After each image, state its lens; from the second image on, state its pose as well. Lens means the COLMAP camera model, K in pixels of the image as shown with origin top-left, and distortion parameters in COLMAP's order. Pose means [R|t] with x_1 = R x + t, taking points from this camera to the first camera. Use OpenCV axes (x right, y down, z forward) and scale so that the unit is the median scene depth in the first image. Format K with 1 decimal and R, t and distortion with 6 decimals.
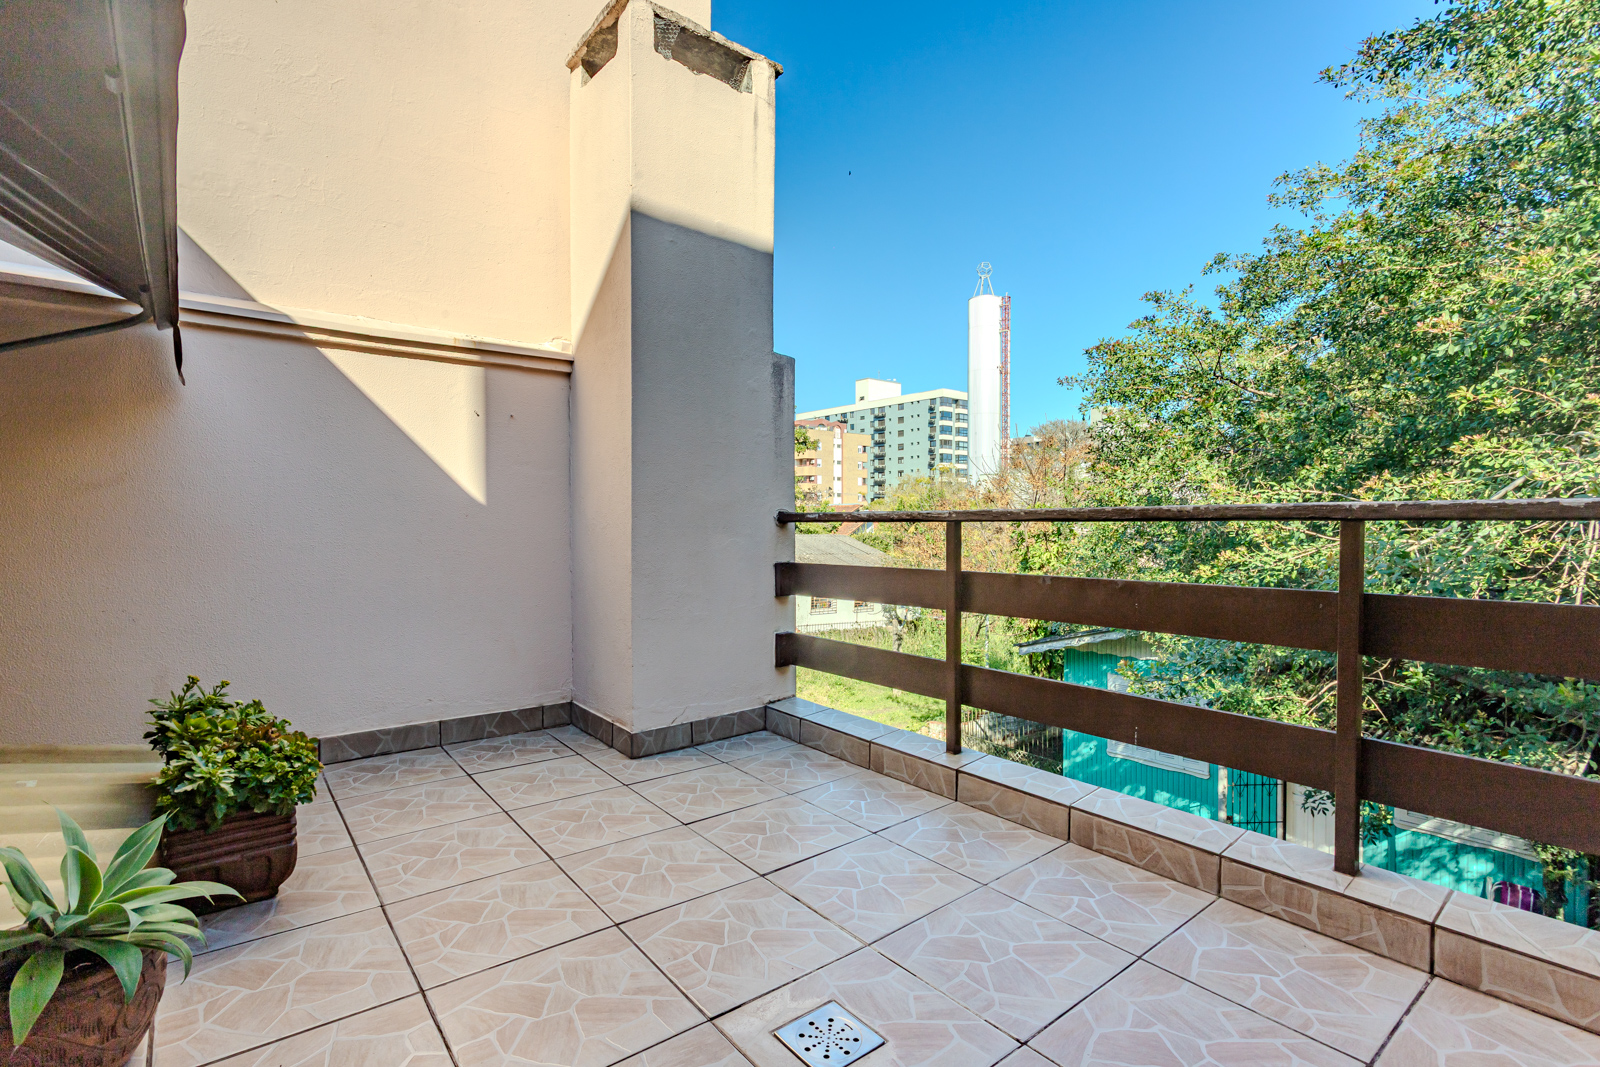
lens RADIAL K [[760.5, 0, 800.1], [0, 760.5, 536.0], [0, 0, 1]] dist [0.004458, 0.000774]
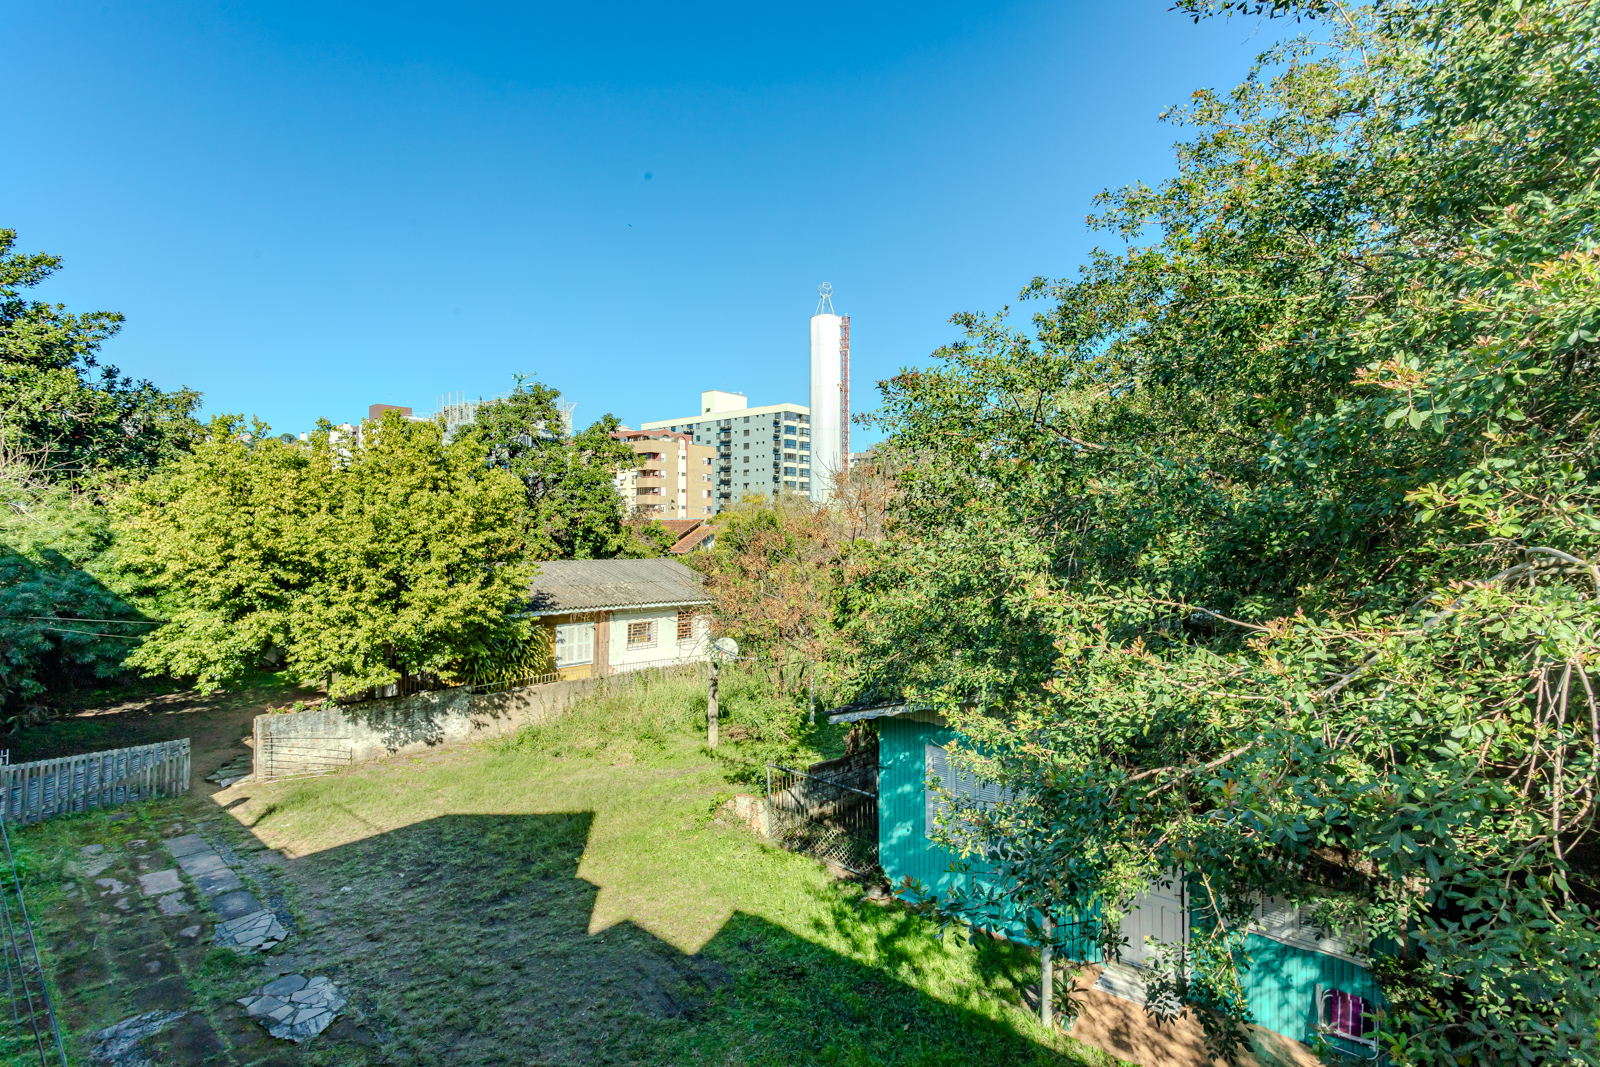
lens RADIAL K [[757.2, 0, 803.3], [0, 757.2, 530.2], [0, 0, 1]] dist [0.001691, 0.000600]
pose [[0.979306, 0.001511, 0.202377, 0.123825], [0.002884, 0.999766, -0.021418, -0.067445], [-0.202362, 0.021559, 0.979073, 0.231875]]
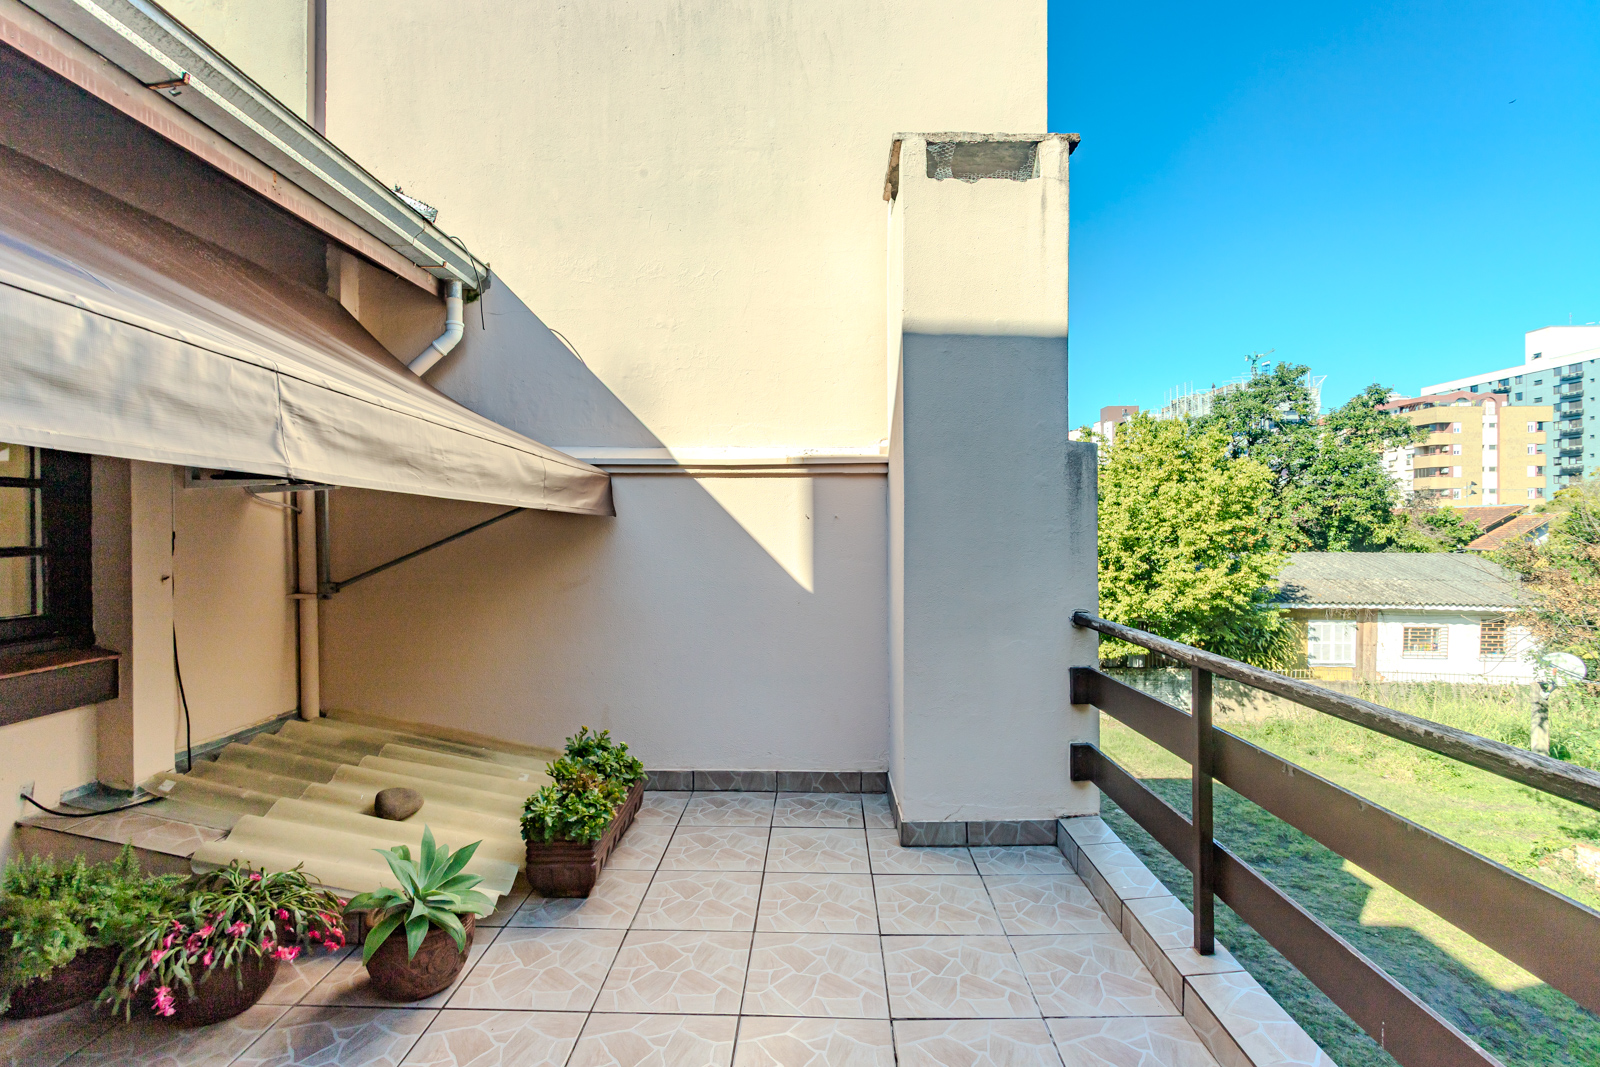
lens RADIAL K [[757.2, 0, 803.3], [0, 757.2, 530.2], [0, 0, 1]] dist [0.001691, 0.000600]
pose [[0.770748, -0.001016, -0.637140, 0.120866], [-0.007942, 0.999906, -0.011203, -0.047096], [0.637091, 0.013695, 0.770667, 0.030802]]
